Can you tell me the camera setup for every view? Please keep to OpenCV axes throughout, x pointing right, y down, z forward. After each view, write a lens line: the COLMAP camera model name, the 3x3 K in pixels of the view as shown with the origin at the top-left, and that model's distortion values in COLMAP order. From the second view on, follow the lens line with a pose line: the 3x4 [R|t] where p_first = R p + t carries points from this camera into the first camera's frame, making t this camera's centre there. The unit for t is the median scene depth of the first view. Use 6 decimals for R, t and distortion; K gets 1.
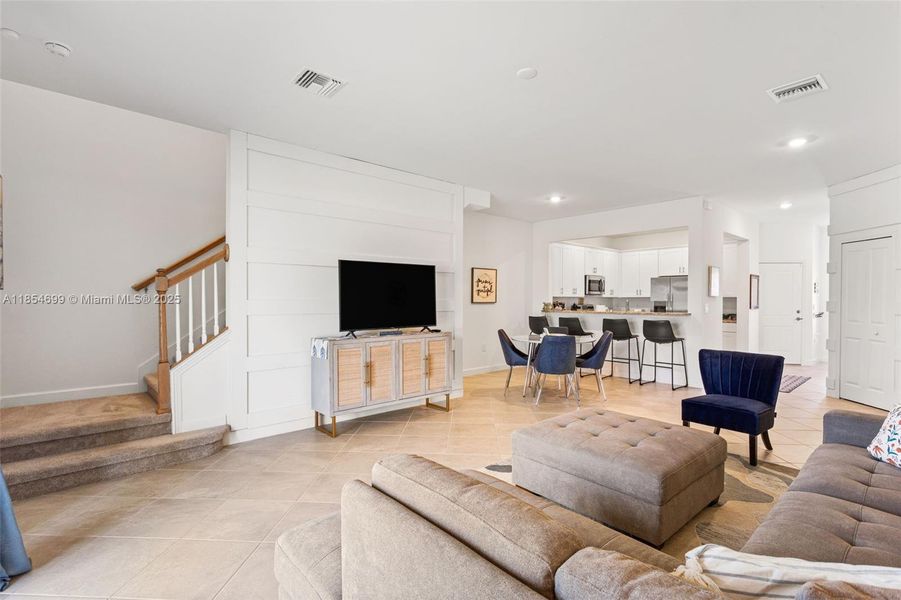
lens RADIAL K [[427.6, 0, 446.8], [0, 427.6, 299.5], [0, 0, 1]] dist [0.001798, 0.000751]
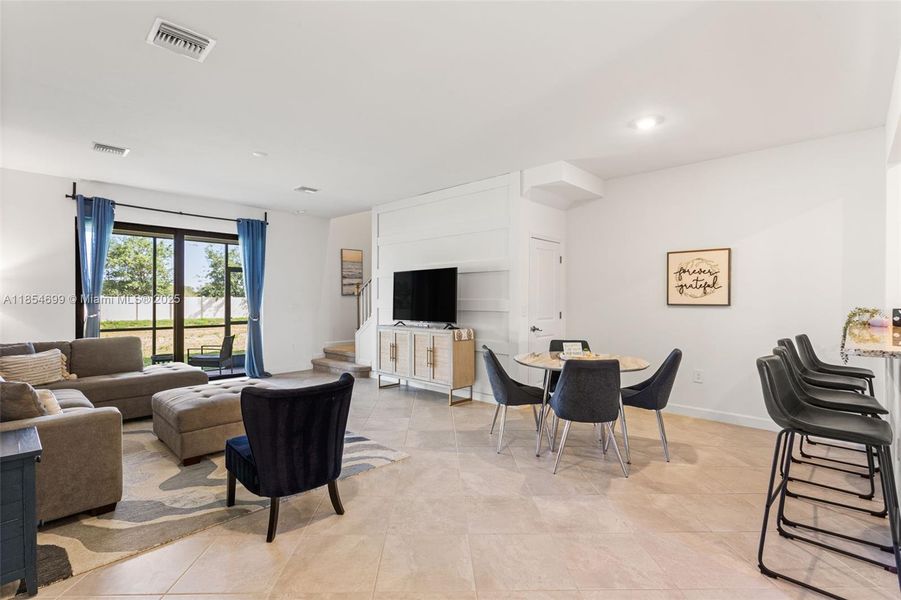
lens RADIAL K [[427.6, 0, 446.8], [0, 427.6, 299.5], [0, 0, 1]] dist [0.001798, 0.000751]
pose [[0.090169, -0.000134, -0.995926, 0.679677], [-0.005257, 0.999986, -0.000610, 0.001501], [0.995913, 0.005290, 0.090167, 0.580888]]
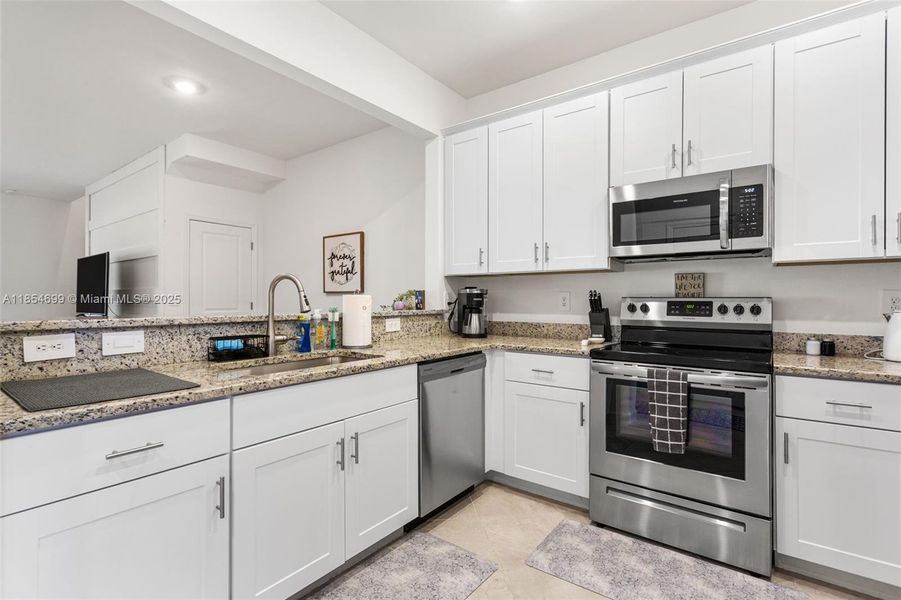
lens RADIAL K [[427.6, 0, 446.8], [0, 427.6, 299.5], [0, 0, 1]] dist [0.001798, 0.000751]
pose [[0.198338, -0.000357, -0.980134, 0.699089], [-0.001912, 0.999998, -0.000752, 0.017632], [0.980132, 0.002024, 0.198337, 1.027025]]
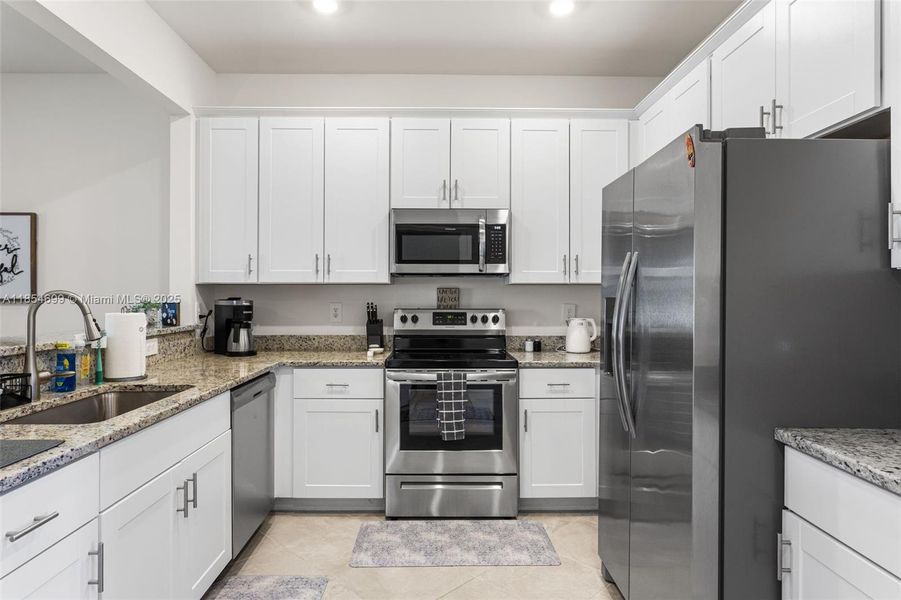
lens RADIAL K [[514.9, 0, 446.7], [0, 514.9, 299.3], [0, 0, 1]] dist [-0.004059, -0.000485]
pose [[0.756523, 0.001505, -0.653965, 0.715877], [-0.000418, 0.999998, 0.001818, 0.005581], [0.653966, -0.001102, 0.756523, 0.920329]]
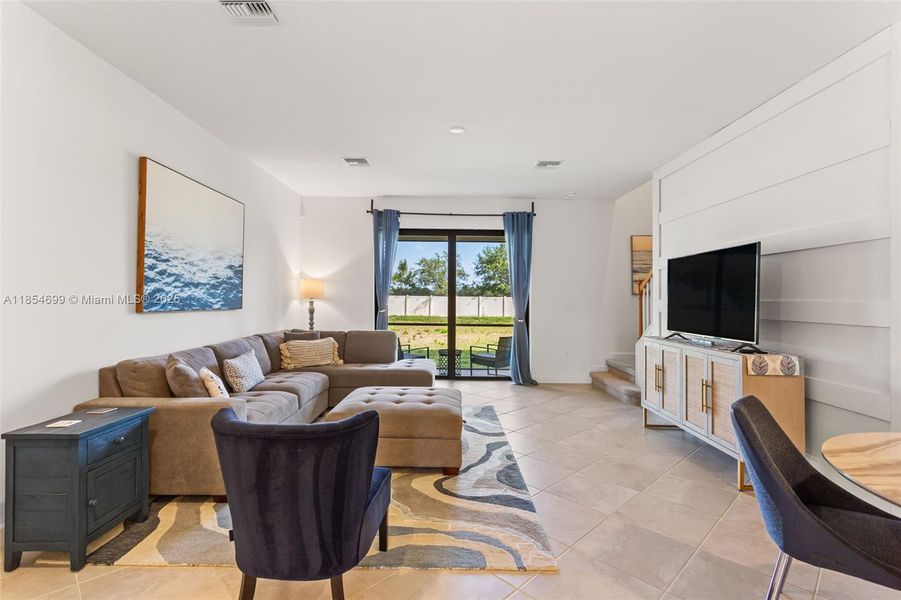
lens RADIAL K [[430.9, 0, 446.3], [0, 430.9, 294.2], [0, 0, 1]] dist [0.000775, 0.000233]
pose [[-0.664289, -0.016051, -0.747303, 0.462528], [-0.015643, 0.999849, -0.007570, 0.003014], [0.747312, 0.006661, -0.664440, 0.707895]]
